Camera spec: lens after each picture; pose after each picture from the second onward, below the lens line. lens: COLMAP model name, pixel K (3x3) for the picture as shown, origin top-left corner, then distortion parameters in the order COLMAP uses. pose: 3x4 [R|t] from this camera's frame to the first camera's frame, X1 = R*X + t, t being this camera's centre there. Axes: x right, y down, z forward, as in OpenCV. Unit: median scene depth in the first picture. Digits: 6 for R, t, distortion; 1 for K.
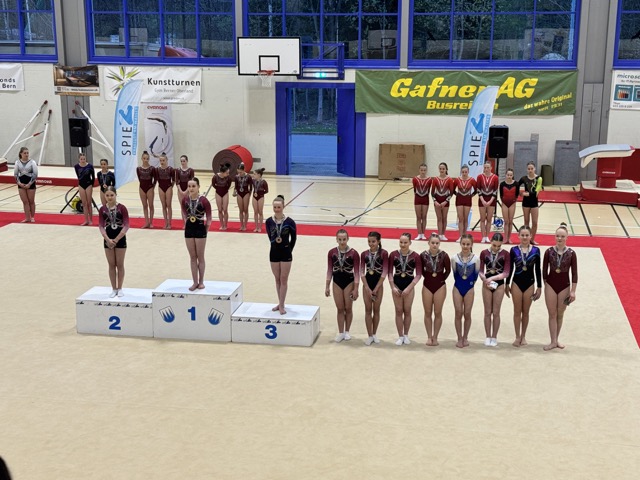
lens RADIAL K [[976.8, 0, 320.0], [0, 976.8, 238.9], [0, 0, 1]] dist [0.077514, 0.000000]
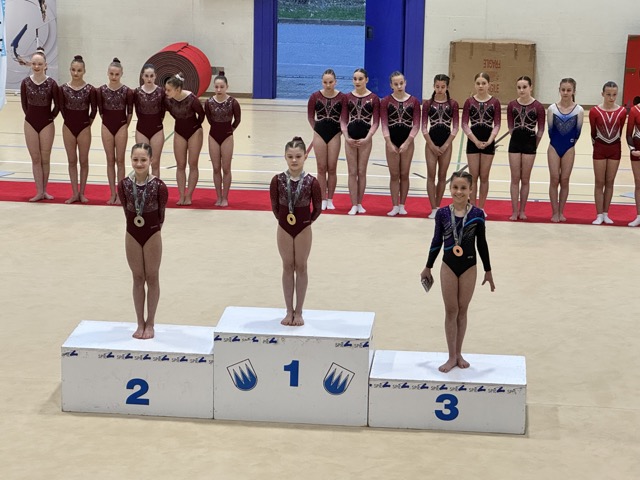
lens RADIAL K [[1812.8, 0, 319.9], [0, 1812.8, 239.9], [0, 0, 1]] dist [-0.106583, 0.000000]
pose [[0.996771, -0.002908, 0.080250, -0.189813], [0.001703, 0.999885, 0.015083, -0.008502], [-0.080285, -0.014898, 0.996661, 0.044744]]
